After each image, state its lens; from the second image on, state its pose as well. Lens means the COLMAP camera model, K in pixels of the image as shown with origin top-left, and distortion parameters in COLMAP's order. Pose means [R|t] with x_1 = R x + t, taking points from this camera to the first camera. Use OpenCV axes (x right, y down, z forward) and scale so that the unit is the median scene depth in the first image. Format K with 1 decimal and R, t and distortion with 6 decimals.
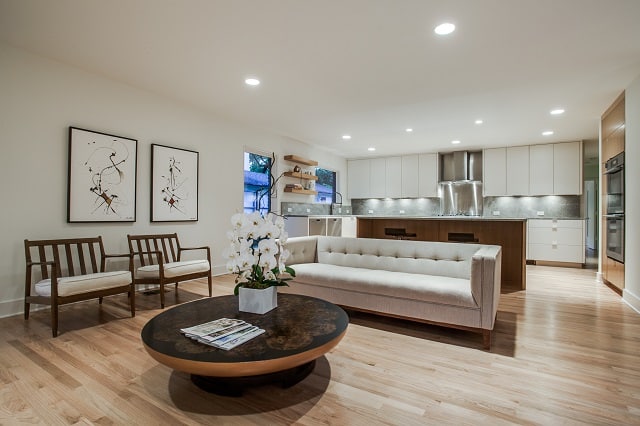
lens RADIAL K [[311.0, 0, 324.7], [0, 311.0, 215.7], [0, 0, 1]] dist [-0.027605, 0.004578]
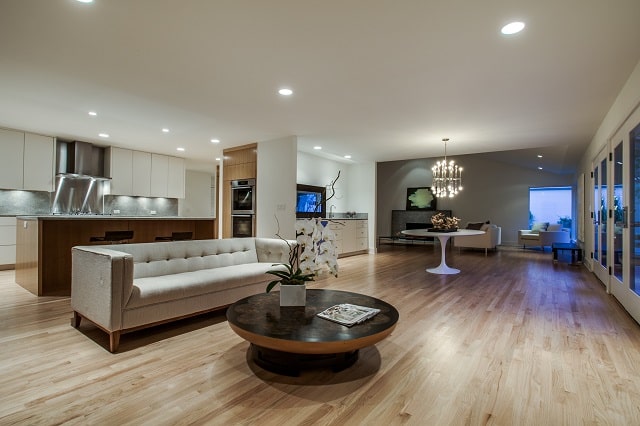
lens RADIAL K [[311.0, 0, 324.0], [0, 311.0, 213.4], [0, 0, 1]] dist [-0.027605, 0.004578]
pose [[0.081391, -0.001414, 0.996681, -0.412041], [-0.005695, 0.999982, 0.001884, -0.009355], [-0.996666, -0.005829, 0.081381, 0.257268]]
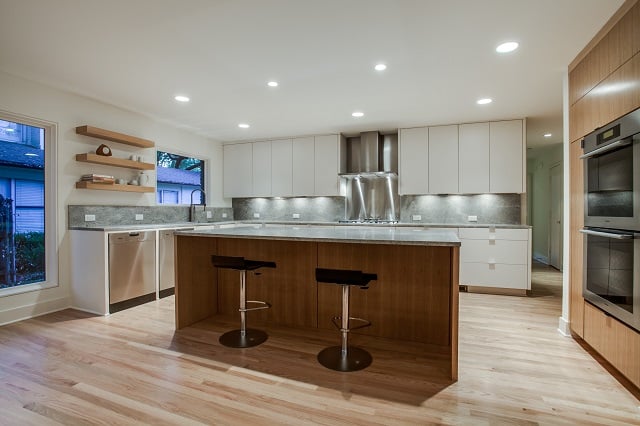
lens RADIAL K [[311.0, 0, 314.0], [0, 311.0, 216.8], [0, 0, 1]] dist [-0.027605, 0.004578]
pose [[0.987113, -0.010592, 0.159675, 0.211022], [0.008411, 0.999862, 0.014327, -0.024446], [-0.159804, -0.012799, 0.987066, 0.332087]]
